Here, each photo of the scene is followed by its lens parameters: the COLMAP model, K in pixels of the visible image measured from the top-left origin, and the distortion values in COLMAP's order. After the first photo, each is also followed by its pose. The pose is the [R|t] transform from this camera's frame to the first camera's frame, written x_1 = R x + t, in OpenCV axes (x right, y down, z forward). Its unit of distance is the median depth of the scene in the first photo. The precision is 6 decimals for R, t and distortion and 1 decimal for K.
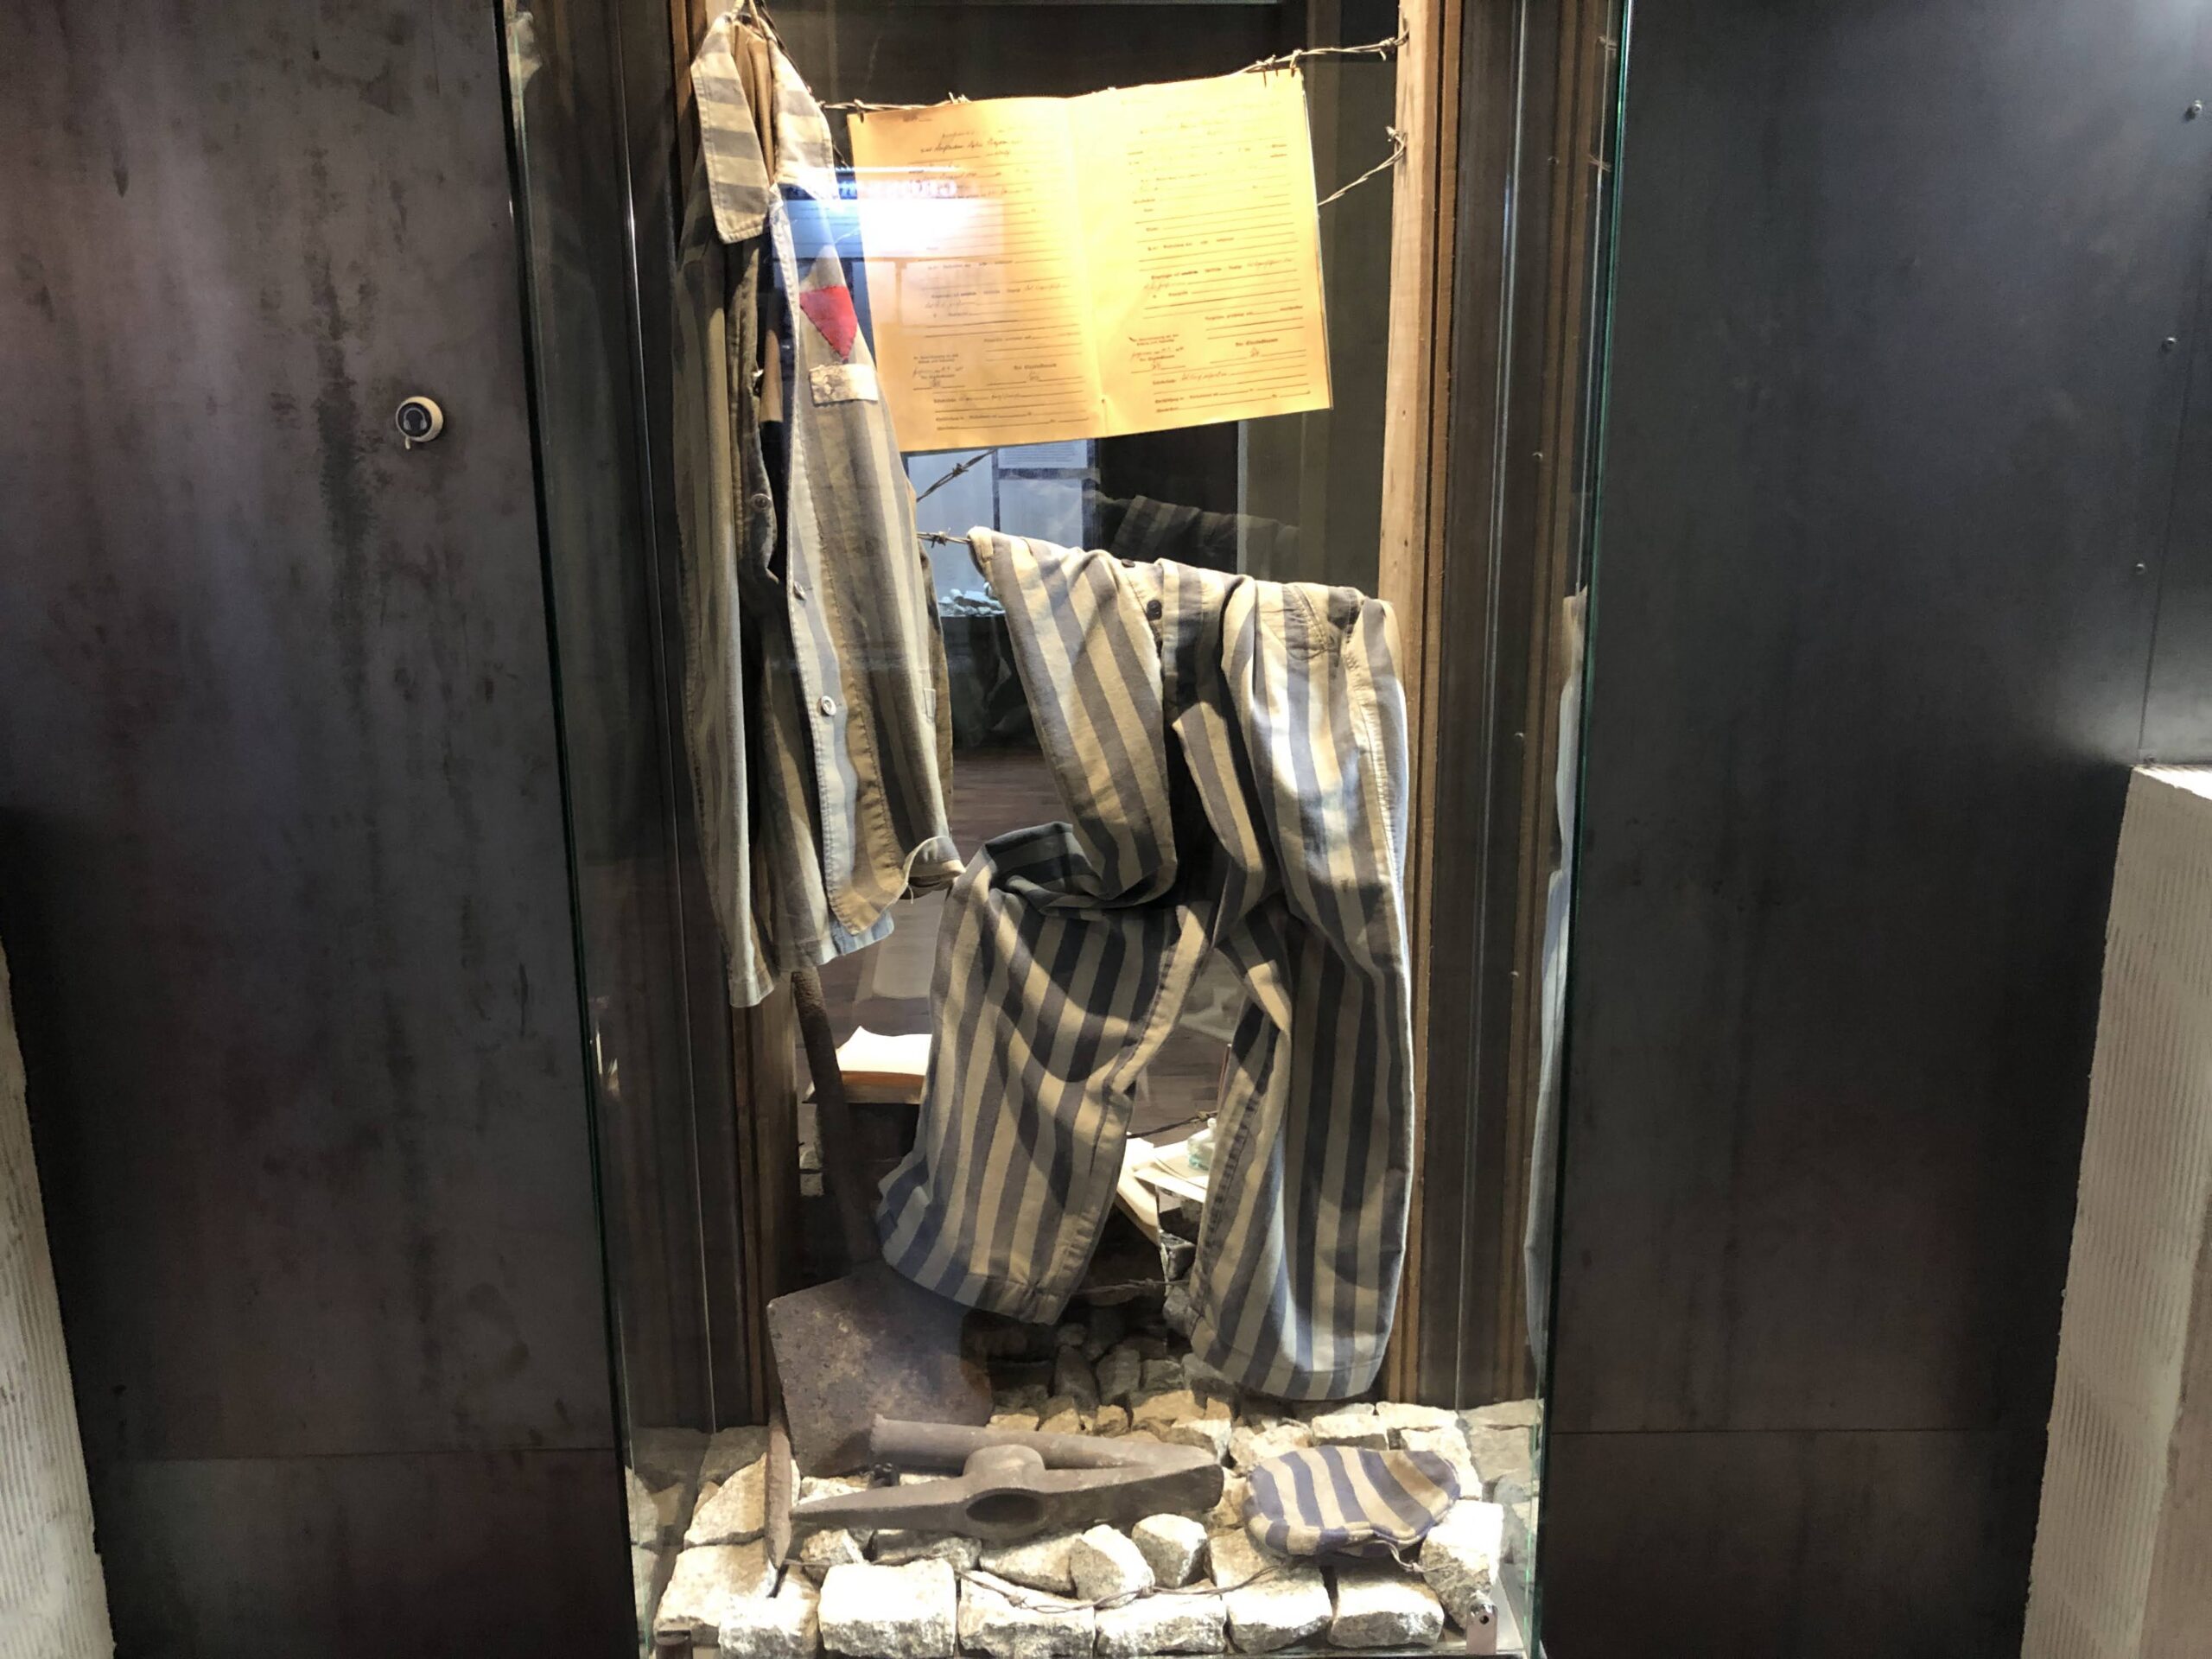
lens RADIAL K [[1839.2, 0, 1119.0], [0, 1839.2, 835.9], [0, 0, 1]] dist [0.024245, -0.032891]
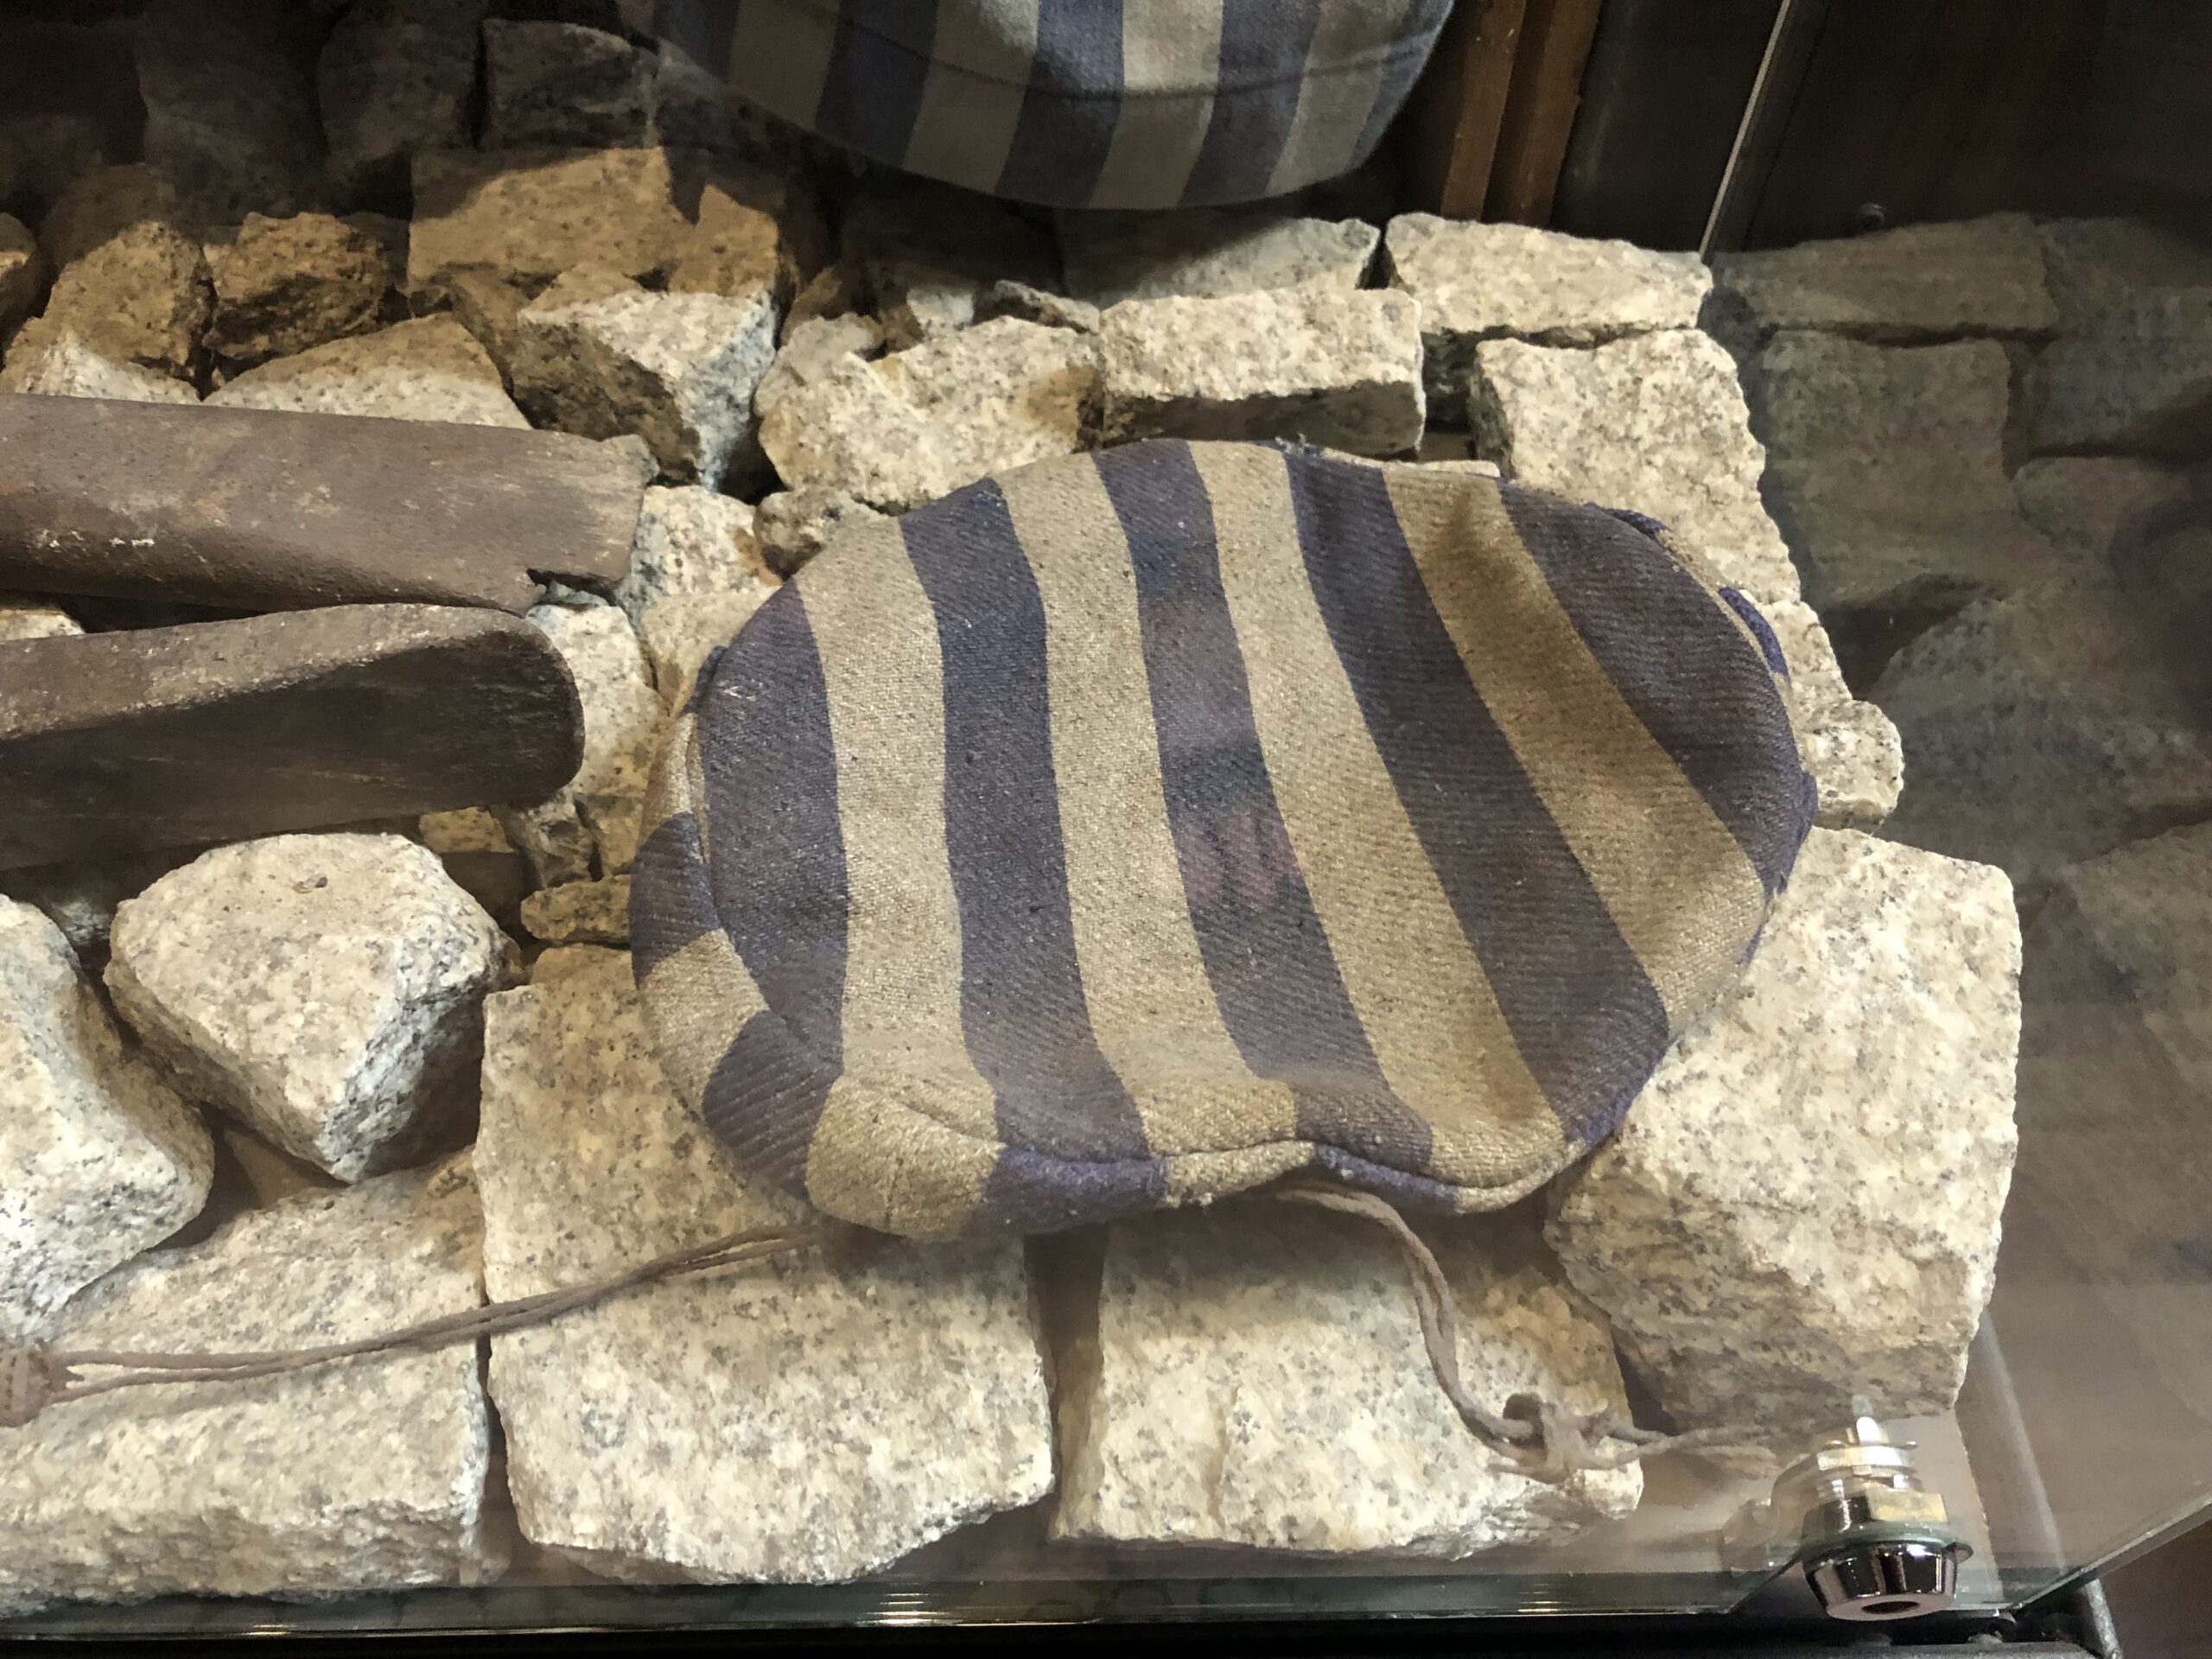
lens RADIAL K [[1839.2, 0, 1123.7], [0, 1839.2, 829.9], [0, 0, 1]] dist [0.024245, -0.032891]
pose [[0.999740, 0.007004, 0.021702, 0.101166], [-0.019335, 0.764924, 0.643831, 0.215363], [-0.012091, -0.644083, 0.764860, 0.771151]]
